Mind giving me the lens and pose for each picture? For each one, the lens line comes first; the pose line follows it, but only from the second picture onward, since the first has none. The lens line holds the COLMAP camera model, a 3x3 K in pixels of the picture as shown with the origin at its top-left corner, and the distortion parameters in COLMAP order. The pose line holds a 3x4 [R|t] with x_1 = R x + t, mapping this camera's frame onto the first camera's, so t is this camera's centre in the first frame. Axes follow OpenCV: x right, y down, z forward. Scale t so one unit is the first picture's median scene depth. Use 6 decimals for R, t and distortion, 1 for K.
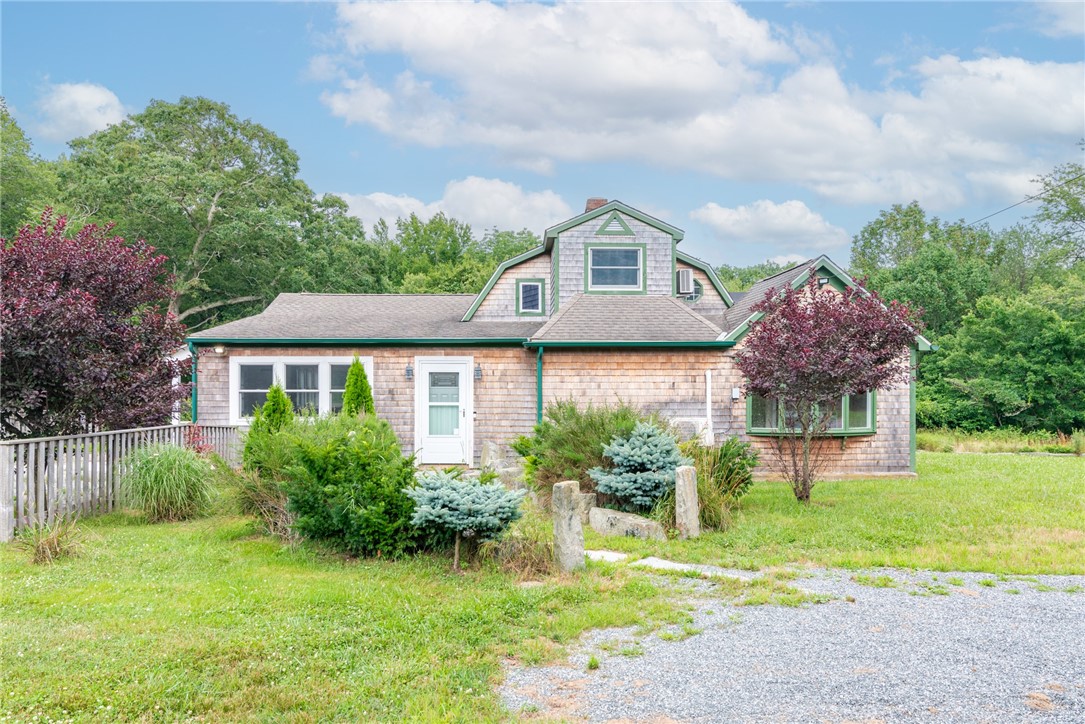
lens RADIAL K [[862.7, 0, 542.4], [0, 862.7, 366.6], [0, 0, 1]] dist [0.006671, 0.002725]
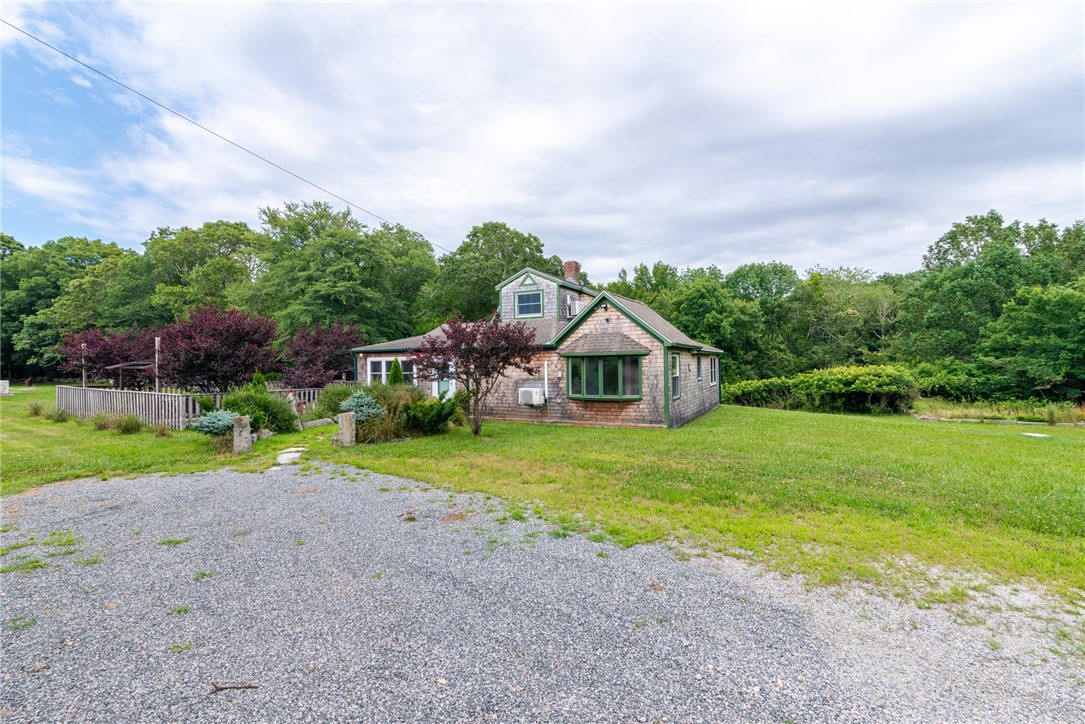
lens RADIAL K [[513.1, 0, 542.0], [0, 513.1, 364.1], [0, 0, 1]] dist [0.027567, -0.003104]
pose [[0.853835, -0.010299, -0.520442, 0.710060], [0.022756, 0.999587, 0.017554, -0.007989], [0.520046, -0.026831, 0.853717, 0.100495]]
